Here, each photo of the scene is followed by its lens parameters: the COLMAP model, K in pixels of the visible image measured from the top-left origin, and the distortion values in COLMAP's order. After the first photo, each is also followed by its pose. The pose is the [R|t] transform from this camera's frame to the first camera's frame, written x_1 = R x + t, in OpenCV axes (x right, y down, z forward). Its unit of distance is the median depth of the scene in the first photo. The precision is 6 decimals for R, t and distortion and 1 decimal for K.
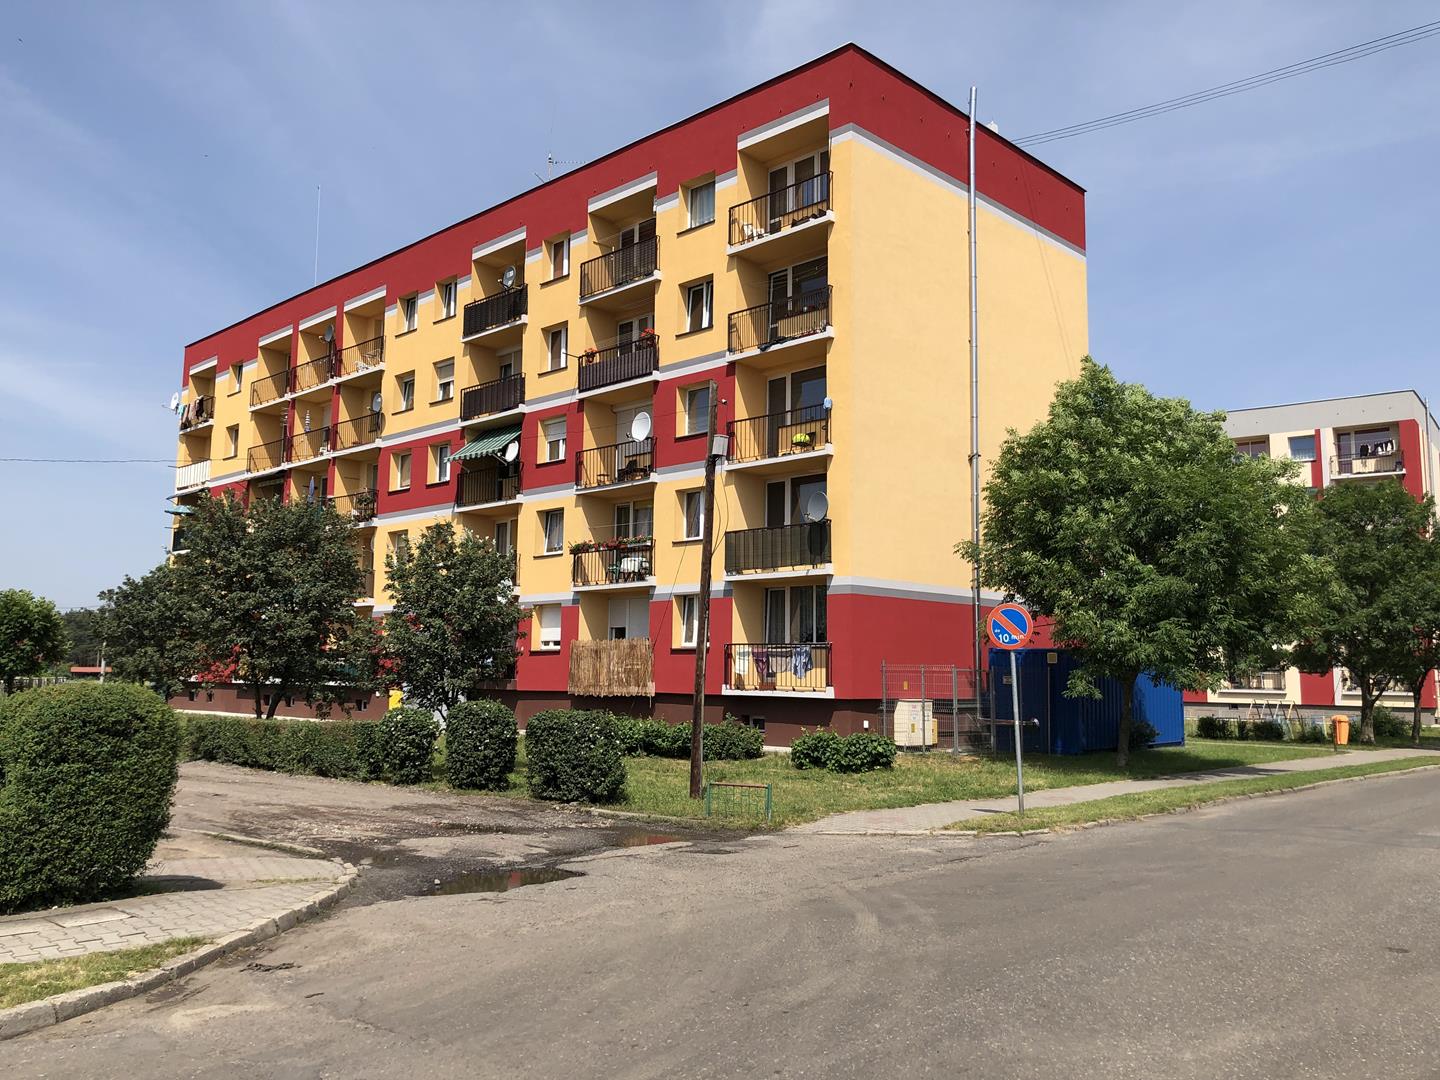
lens RADIAL K [[1171.2, 0, 720.0], [0, 1171.2, 540.0], [0, 0, 1]] dist [0.114481, 0.000203]
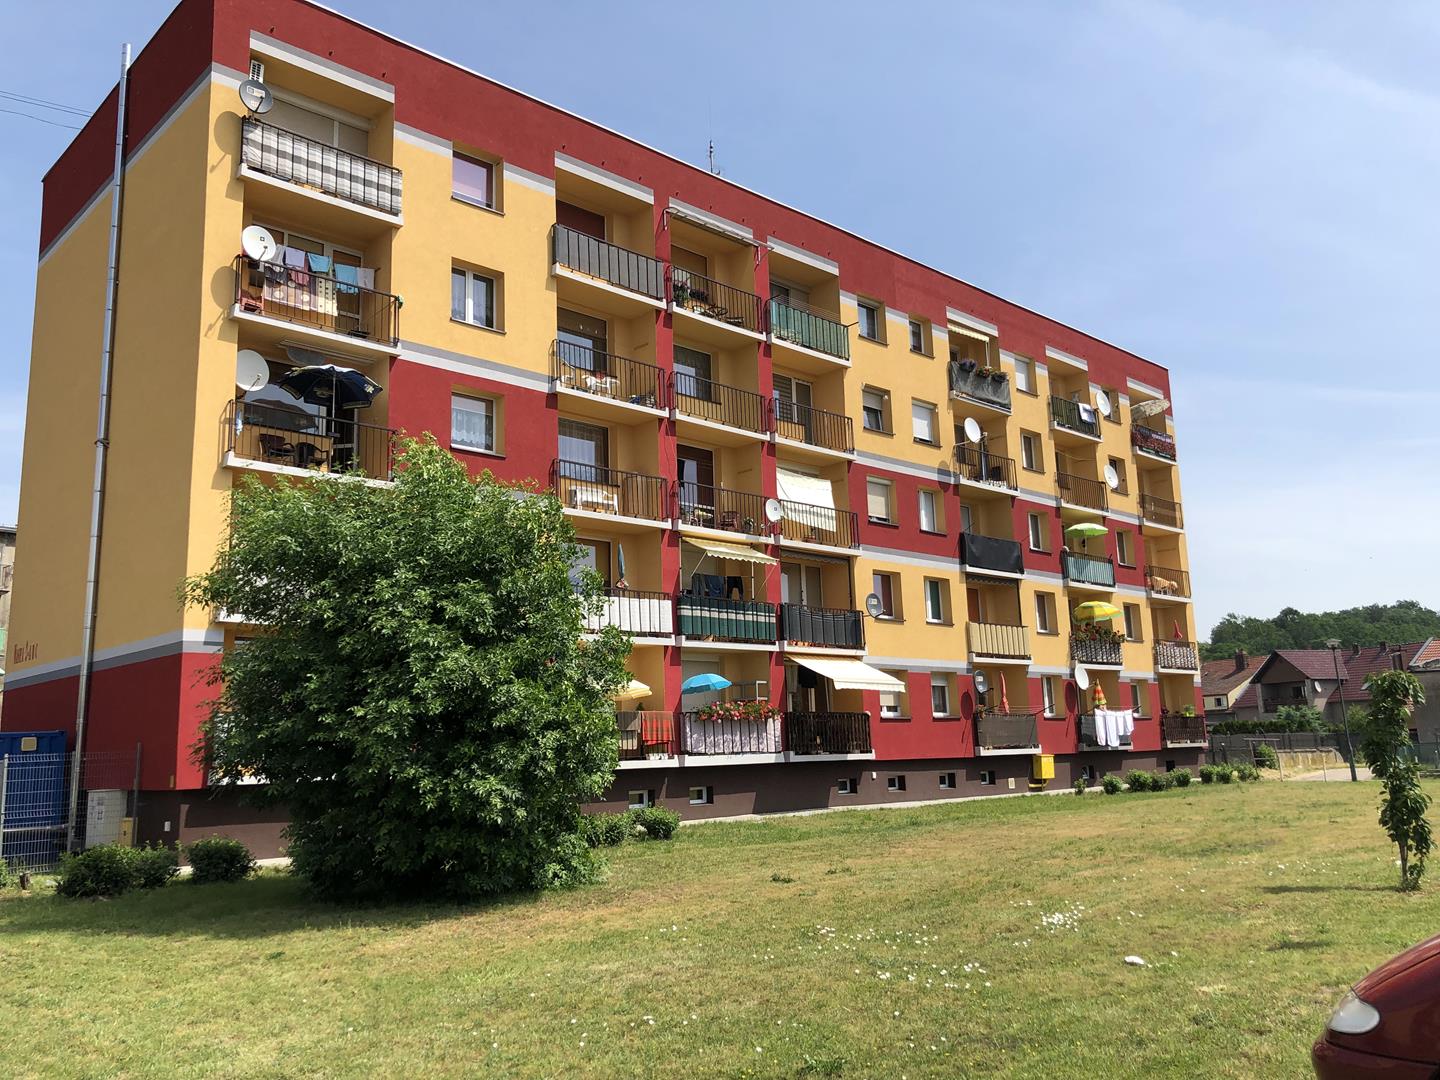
lens RADIAL K [[1171.2, 0, 720.0], [0, 1171.2, 540.0], [0, 0, 1]] dist [0.114481, 0.000203]
pose [[0.044983, 0.159168, 0.986226, -1.221372], [-0.092702, 0.983631, -0.154521, 0.121996], [-0.994677, -0.084475, 0.059002, 1.177672]]
